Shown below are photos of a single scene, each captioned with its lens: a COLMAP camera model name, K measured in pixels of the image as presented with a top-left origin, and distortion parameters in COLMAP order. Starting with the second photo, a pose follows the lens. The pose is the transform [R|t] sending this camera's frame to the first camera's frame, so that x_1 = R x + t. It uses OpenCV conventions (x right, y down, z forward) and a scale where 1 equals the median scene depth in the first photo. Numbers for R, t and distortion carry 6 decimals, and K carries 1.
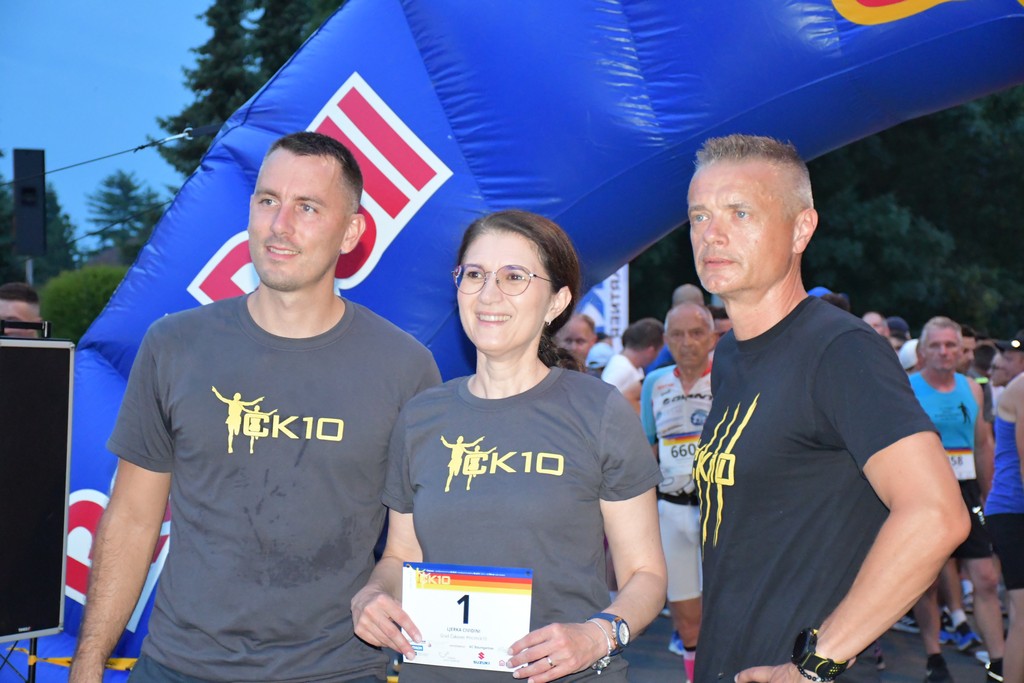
lens RADIAL K [[2474.7, 0, 512.0], [0, 2474.7, 341.9], [0, 0, 1]] dist [0.021172, 0.000000]
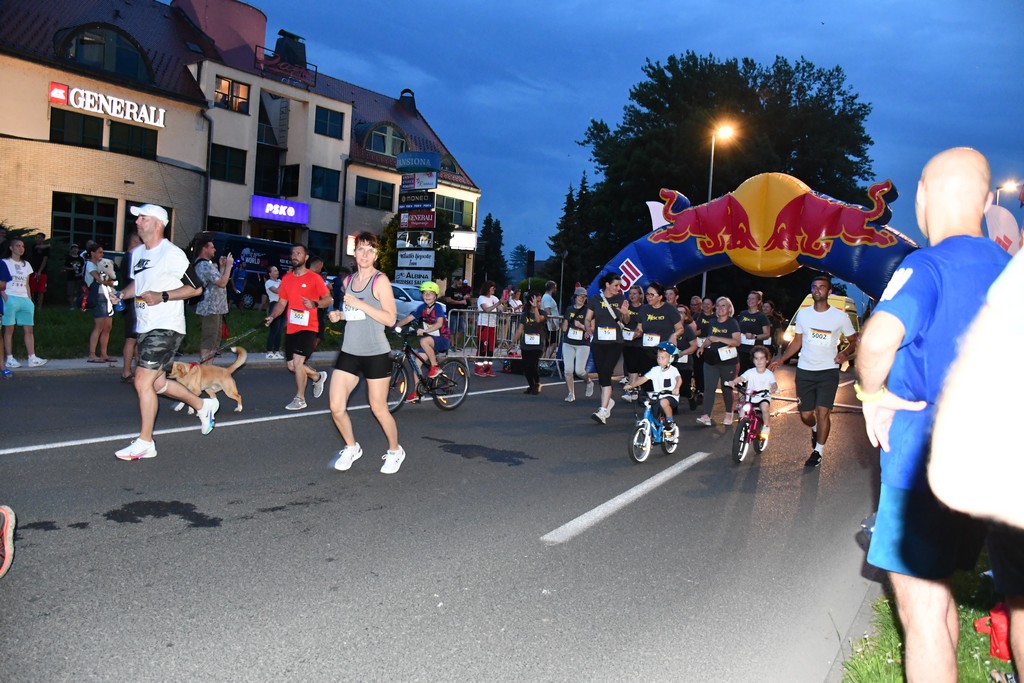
lens RADIAL K [[804.2, 0, 512.0], [0, 804.2, 338.4], [0, 0, 1]] dist [-0.002038, -0.000120]
pose [[0.985842, 0.054984, -0.158408, -0.017575], [-0.047716, 0.997642, 0.049333, 0.010901], [0.160747, -0.041076, 0.986141, -1.088693]]
